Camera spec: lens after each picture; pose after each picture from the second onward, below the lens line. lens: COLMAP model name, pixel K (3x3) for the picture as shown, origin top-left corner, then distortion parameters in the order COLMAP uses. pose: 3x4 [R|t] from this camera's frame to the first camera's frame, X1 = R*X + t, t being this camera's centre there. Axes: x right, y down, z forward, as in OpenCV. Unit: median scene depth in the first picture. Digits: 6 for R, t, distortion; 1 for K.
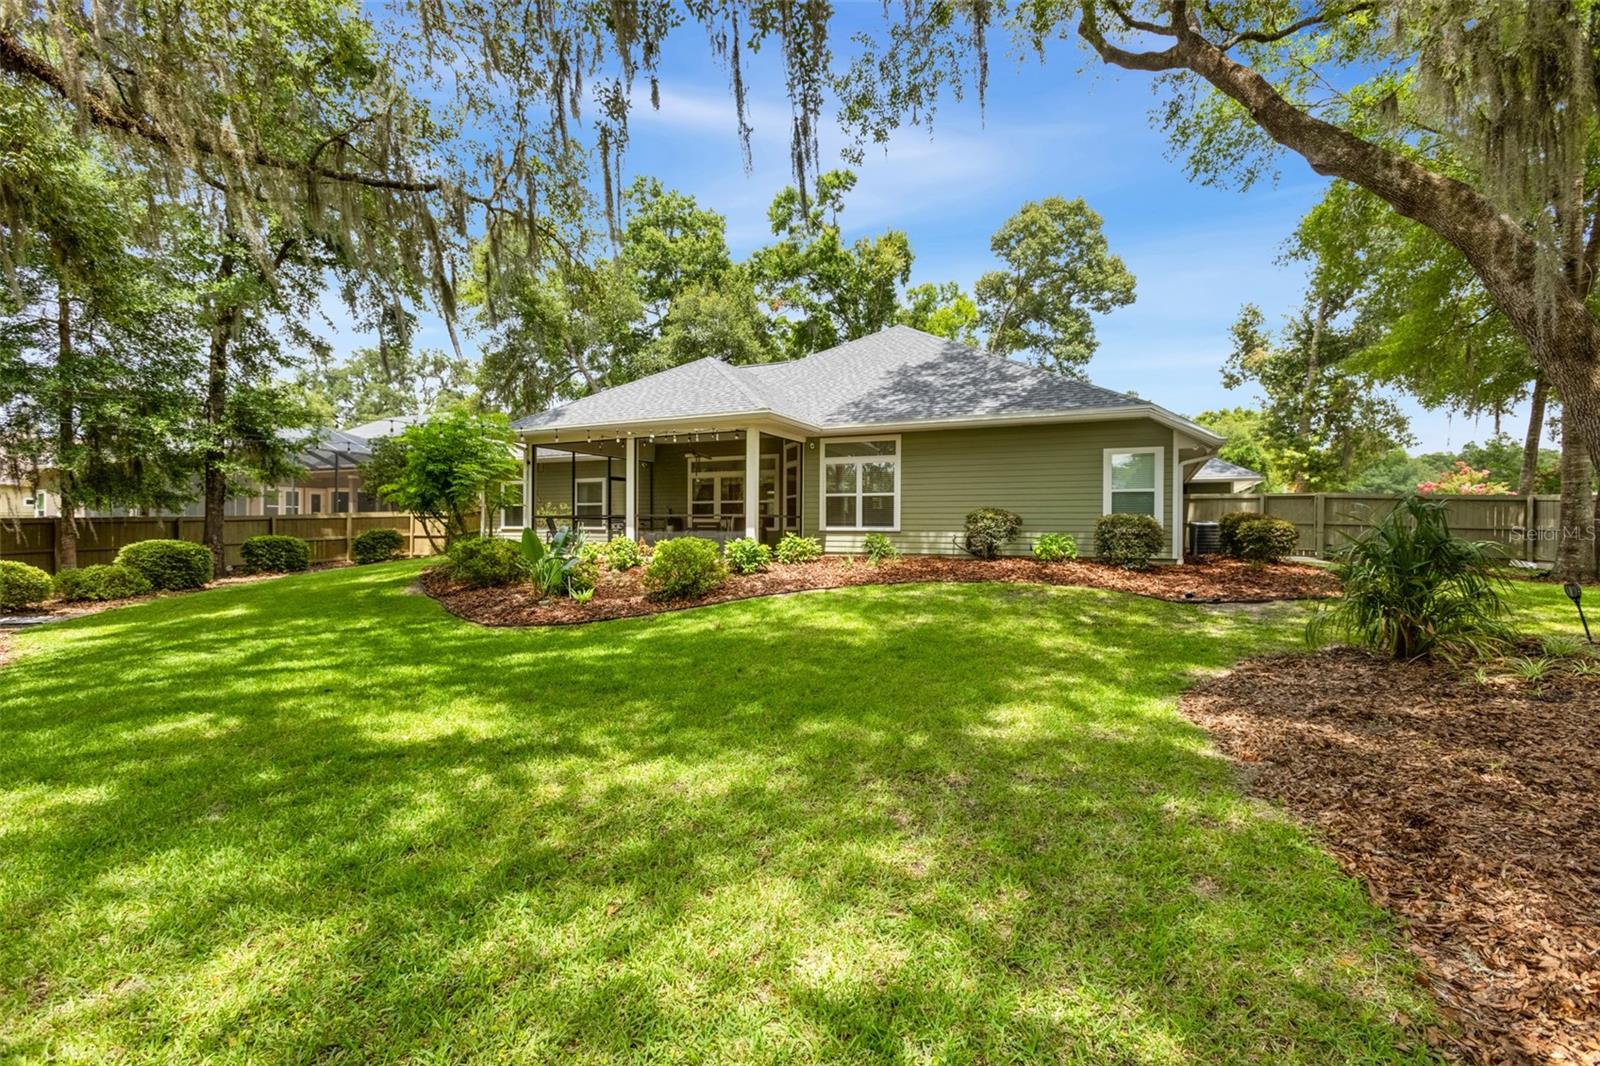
lens RADIAL K [[714.0, 0, 803.5], [0, 714.0, 535.3], [0, 0, 1]] dist [-0.011643, 0.008282]
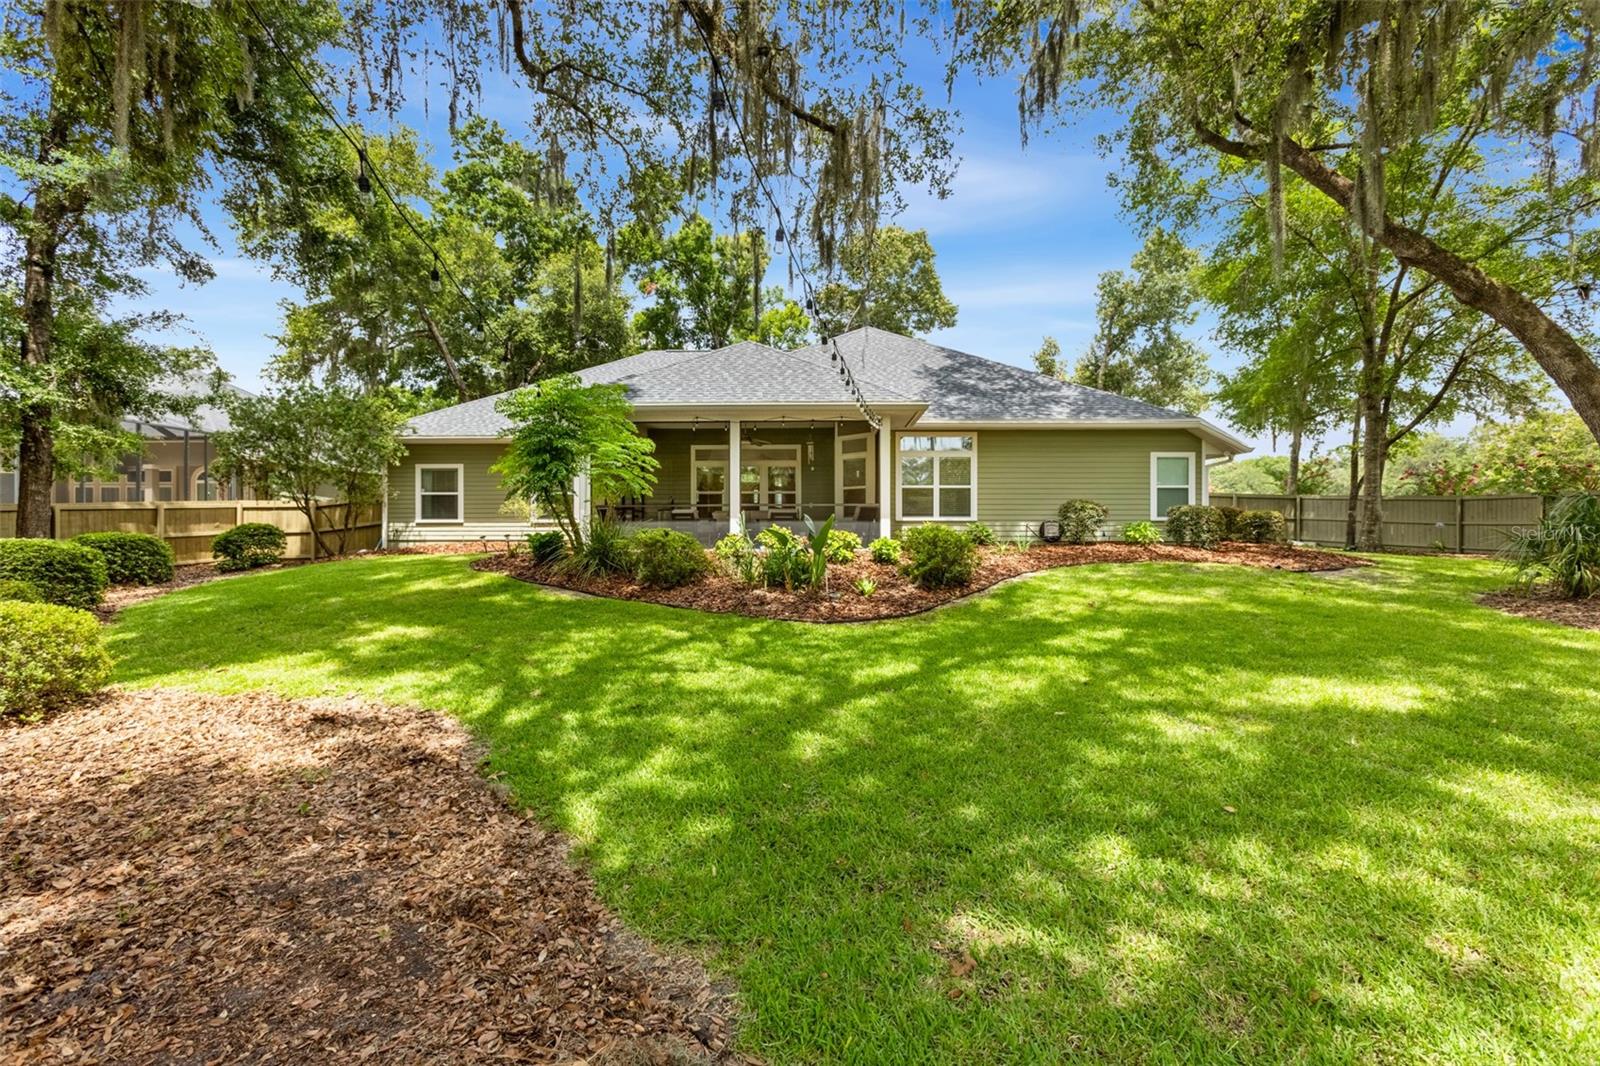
lens RADIAL K [[714.0, 0, 806.5], [0, 714.0, 536.0], [0, 0, 1]] dist [-0.011643, 0.008282]
pose [[0.908665, -0.011623, 0.417364, -0.418482], [0.010191, 0.999932, 0.005658, 0.006808], [-0.417401, -0.000887, 0.908722, 0.085066]]
